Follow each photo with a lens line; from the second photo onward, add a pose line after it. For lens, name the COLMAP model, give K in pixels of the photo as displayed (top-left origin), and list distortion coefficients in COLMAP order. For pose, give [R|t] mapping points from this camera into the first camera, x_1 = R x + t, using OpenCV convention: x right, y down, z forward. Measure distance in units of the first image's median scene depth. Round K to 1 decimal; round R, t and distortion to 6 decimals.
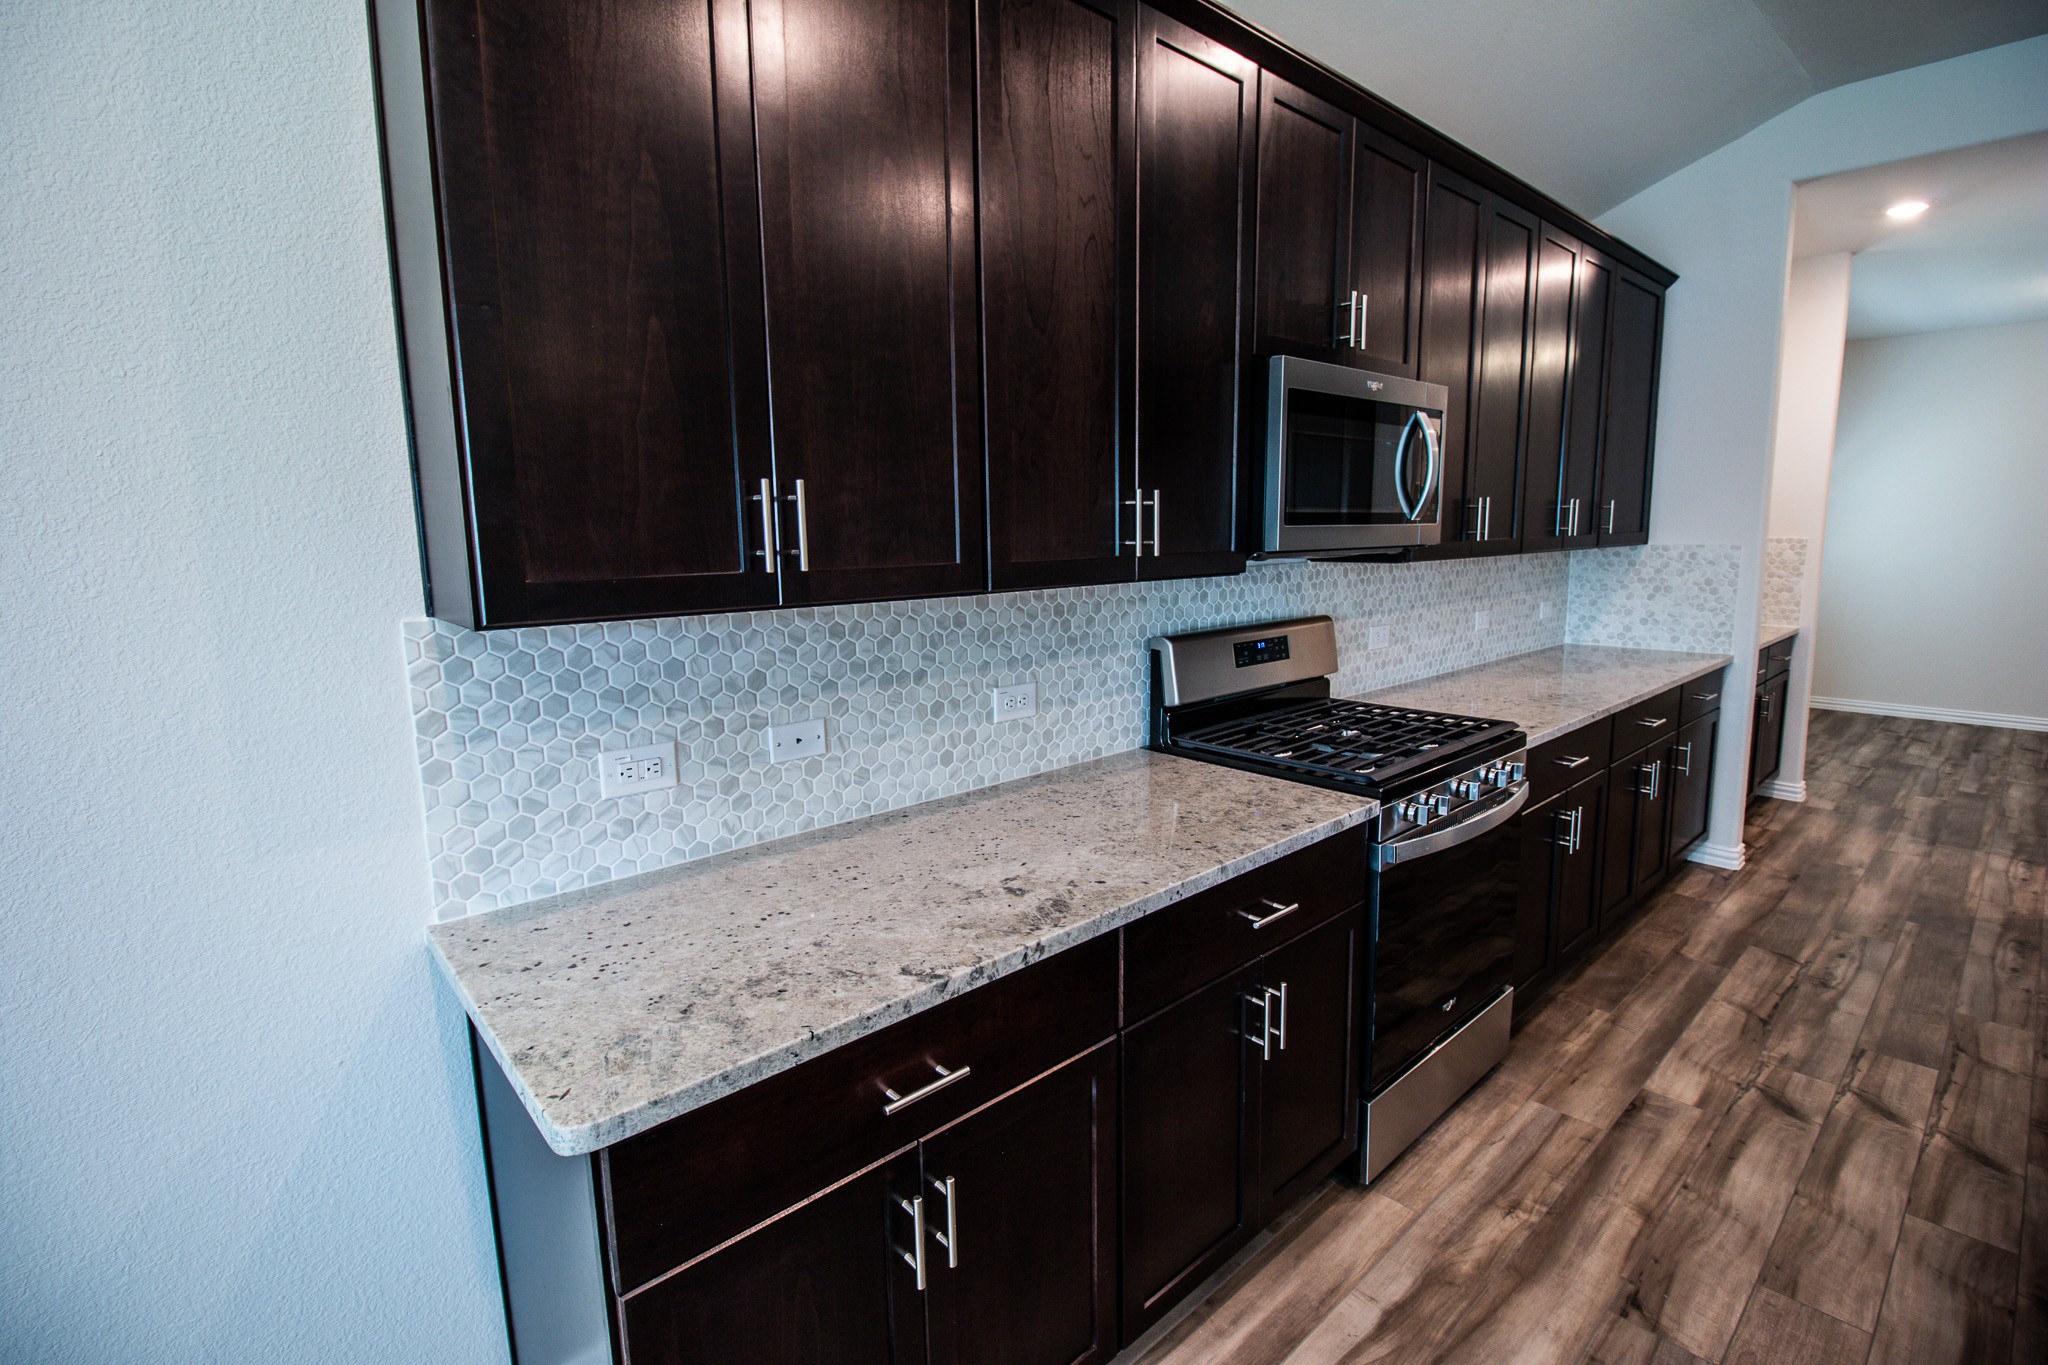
lens RADIAL K [[938.0, 0, 1040.1], [0, 938.0, 670.5], [0, 0, 1]] dist [-0.012991, -0.007370]
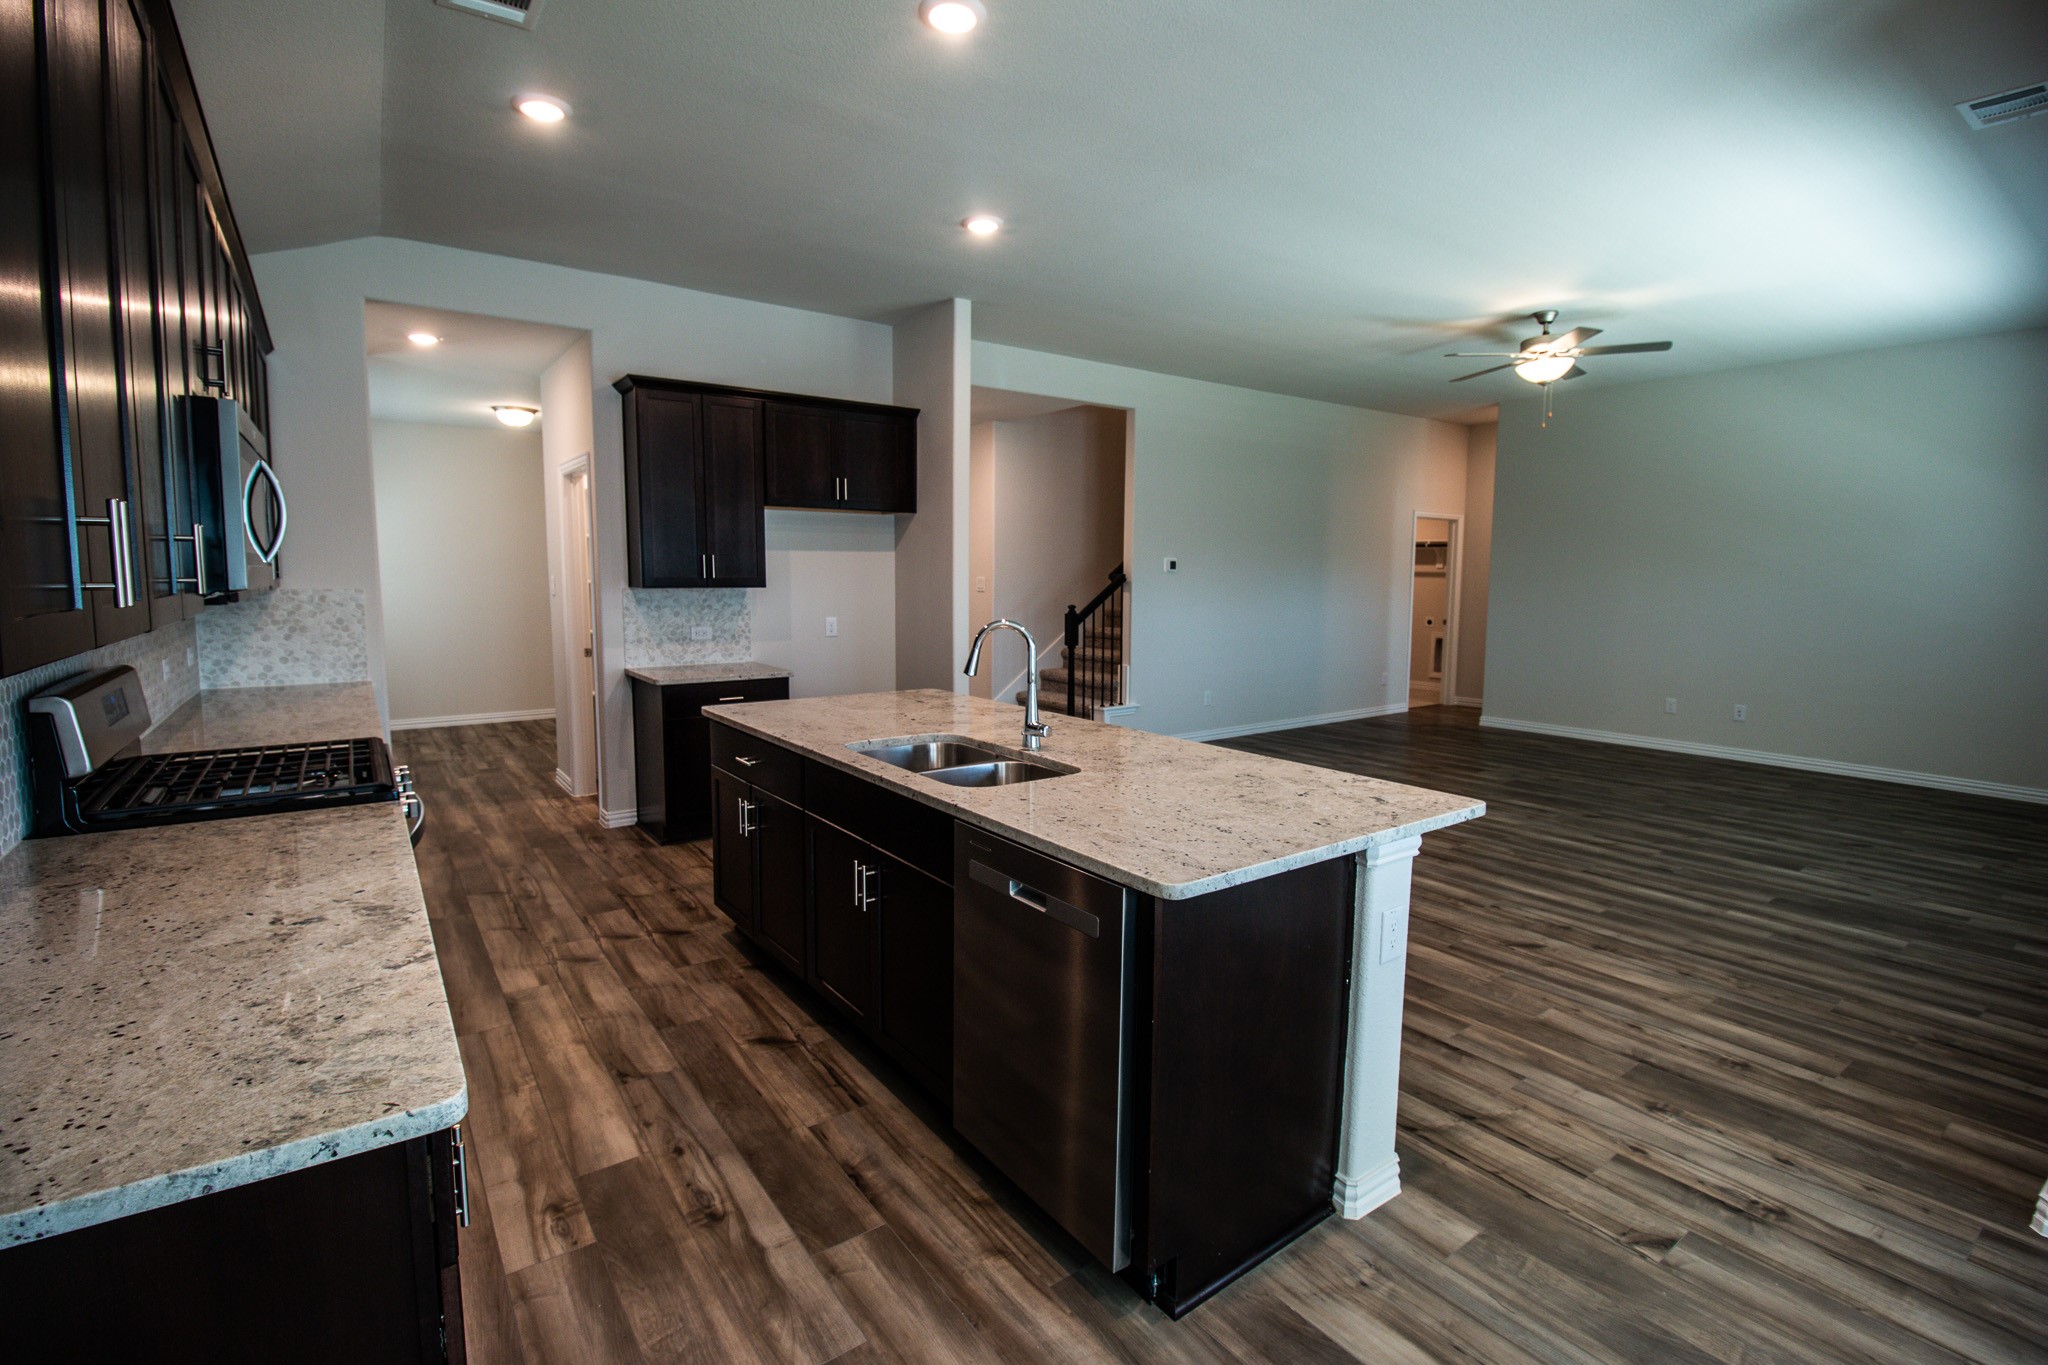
lens RADIAL K [[938.0, 0, 1021.6], [0, 938.0, 666.7], [0, 0, 1]] dist [-0.012991, -0.007370]
pose [[0.114594, -0.081797, 0.990039, -0.635416], [0.136652, 0.988428, 0.065847, 0.001601], [-0.983969, 0.127745, 0.124446, 0.055730]]
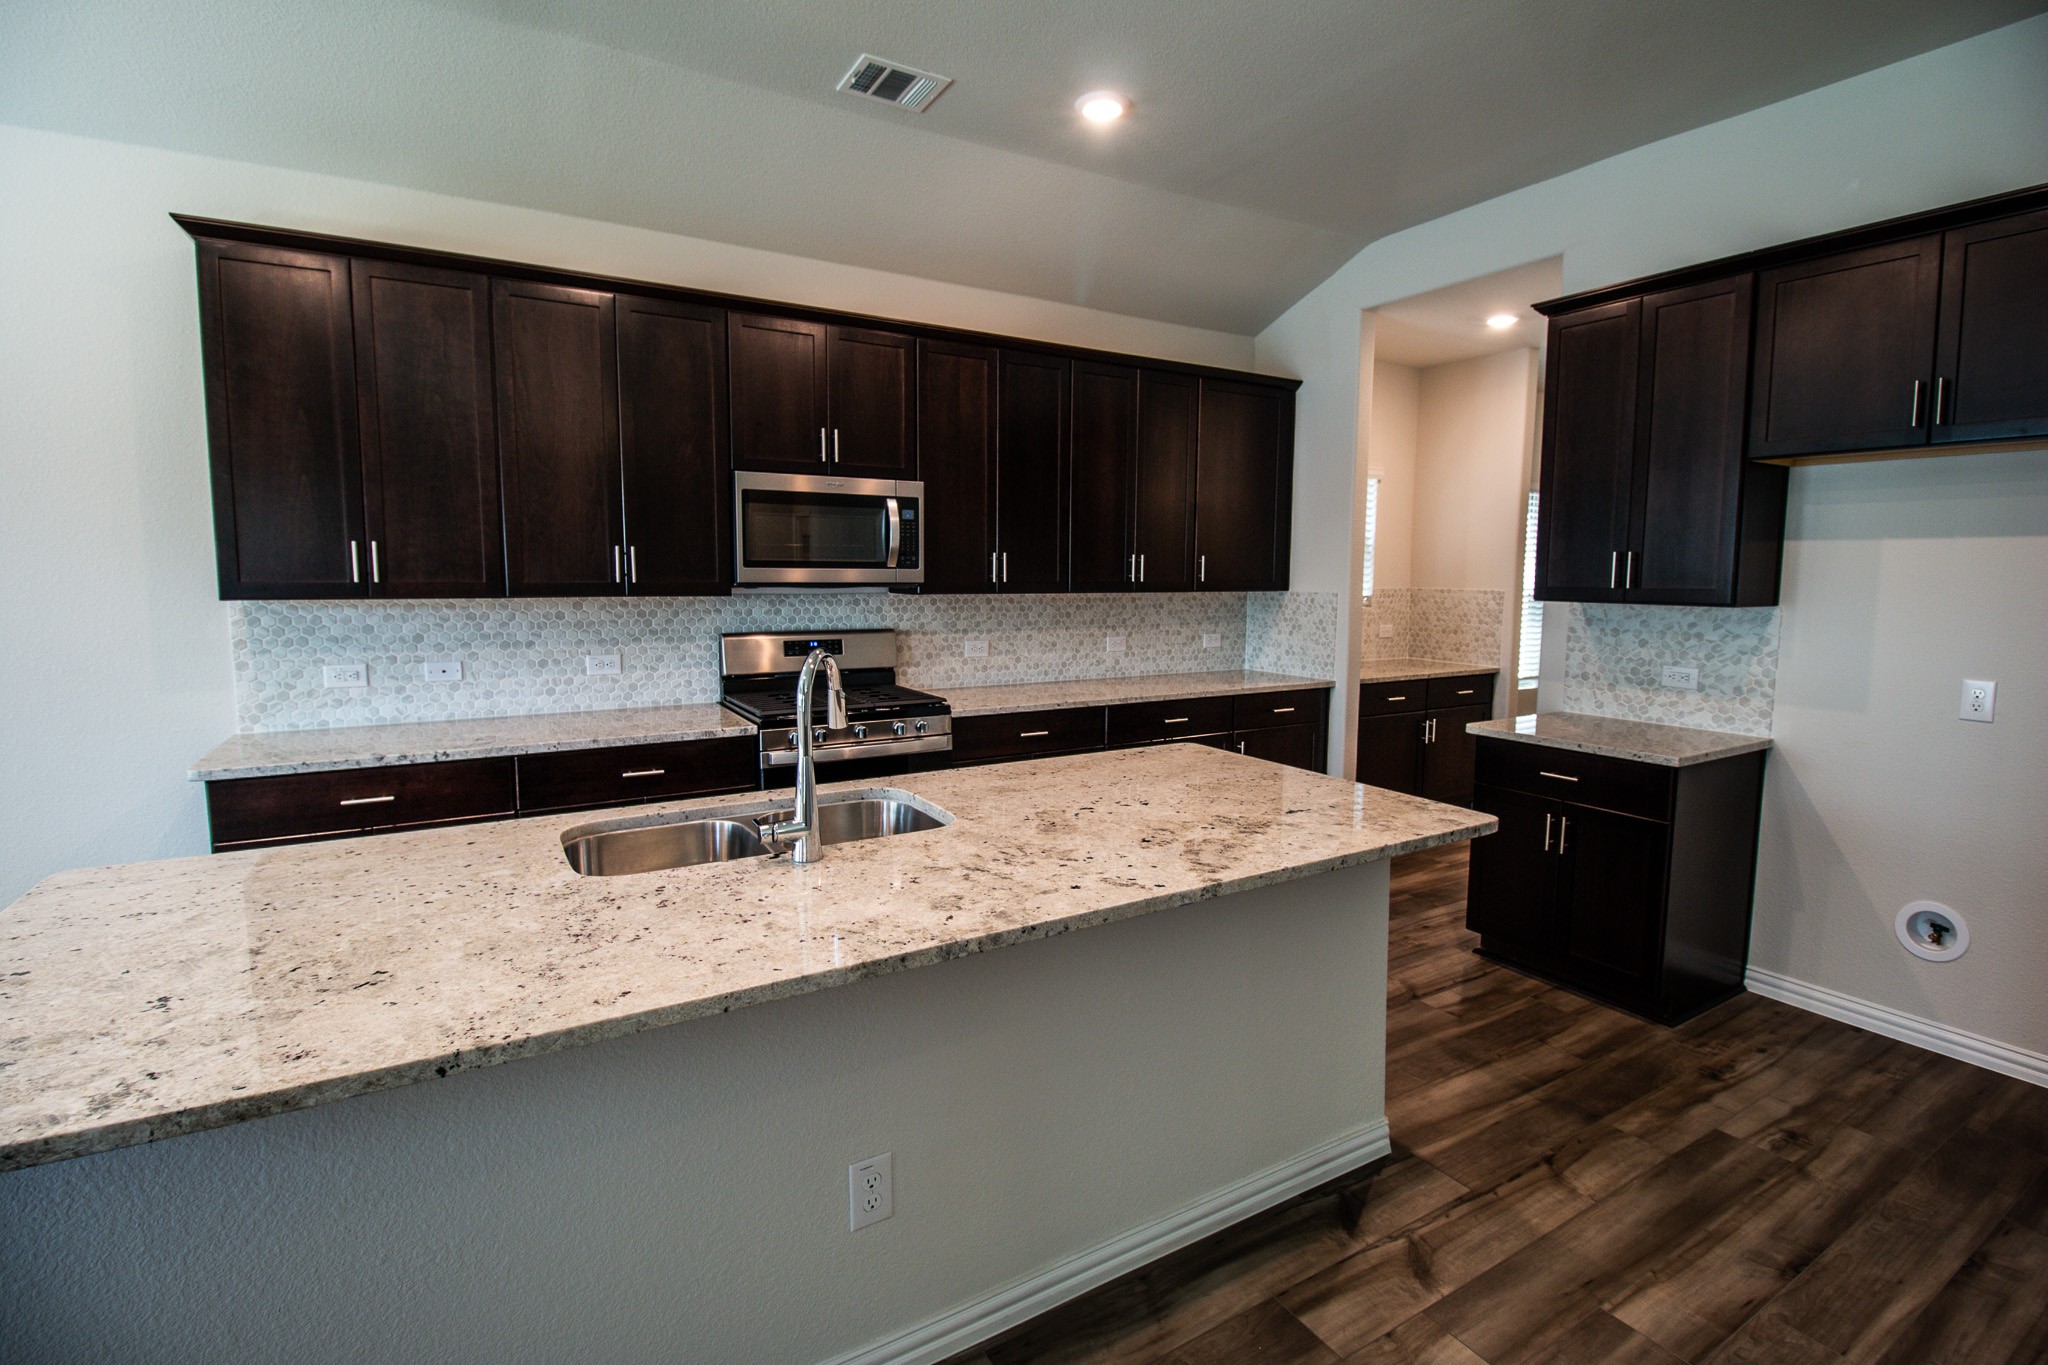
lens RADIAL K [[938.0, 0, 1042.4], [0, 938.0, 668.8], [0, 0, 1]] dist [-0.012991, -0.007370]
pose [[0.982029, 0.044399, -0.183432, 1.117670], [-0.052109, 0.997940, -0.037428, 0.065442], [0.181392, 0.046314, 0.982320, -0.573349]]
